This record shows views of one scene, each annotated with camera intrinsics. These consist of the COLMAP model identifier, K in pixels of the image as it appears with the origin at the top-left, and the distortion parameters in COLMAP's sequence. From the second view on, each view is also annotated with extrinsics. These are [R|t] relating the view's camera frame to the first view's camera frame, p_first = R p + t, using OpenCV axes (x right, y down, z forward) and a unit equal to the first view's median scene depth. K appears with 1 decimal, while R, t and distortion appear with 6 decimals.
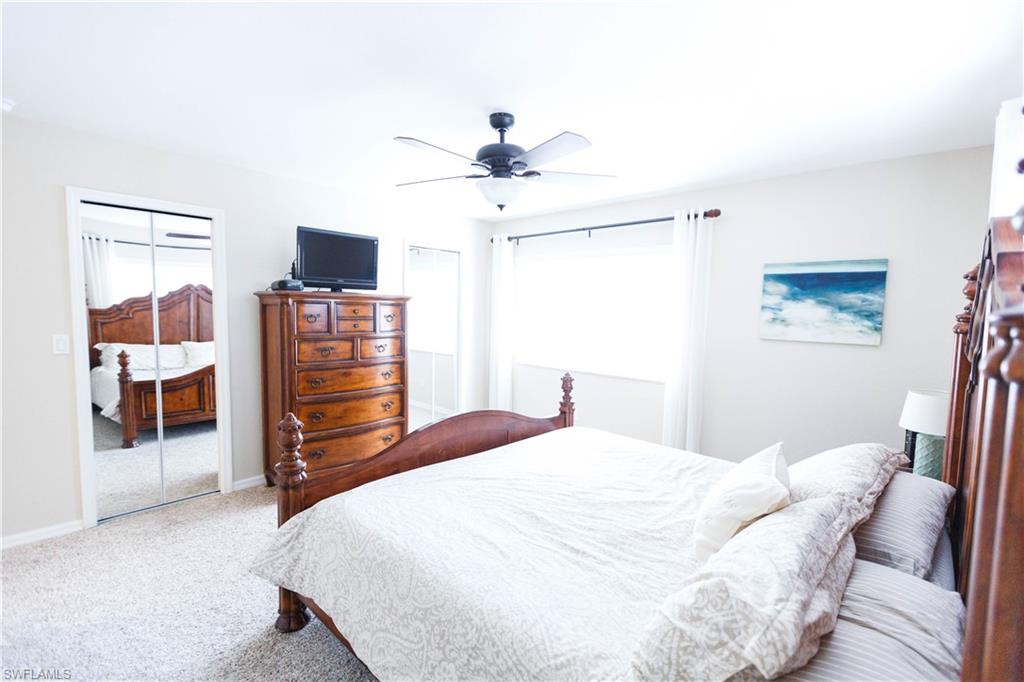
lens RADIAL K [[459.8, 0, 507.8], [0, 459.8, 343.9], [0, 0, 1]] dist [0.001117, -0.000148]
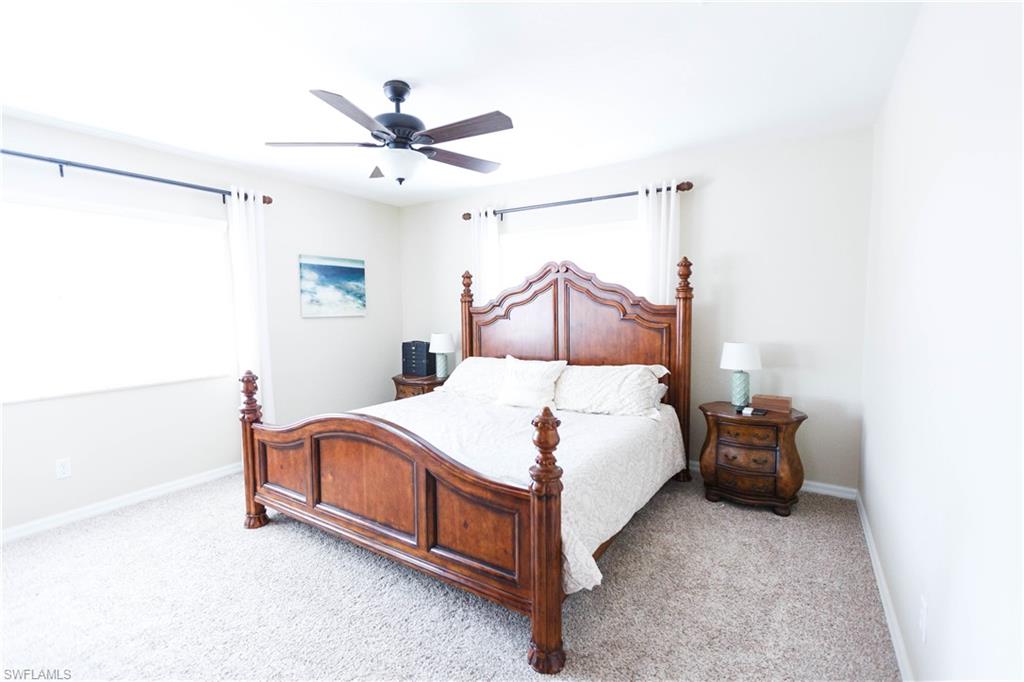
lens RADIAL K [[459.8, 0, 507.8], [0, 459.8, 343.9], [0, 0, 1]] dist [0.001117, -0.000148]
pose [[-0.167645, -0.101786, 0.980579, -0.789724], [0.082875, 0.989680, 0.116899, -0.042428], [-0.982358, 0.100863, -0.157479, 0.745090]]
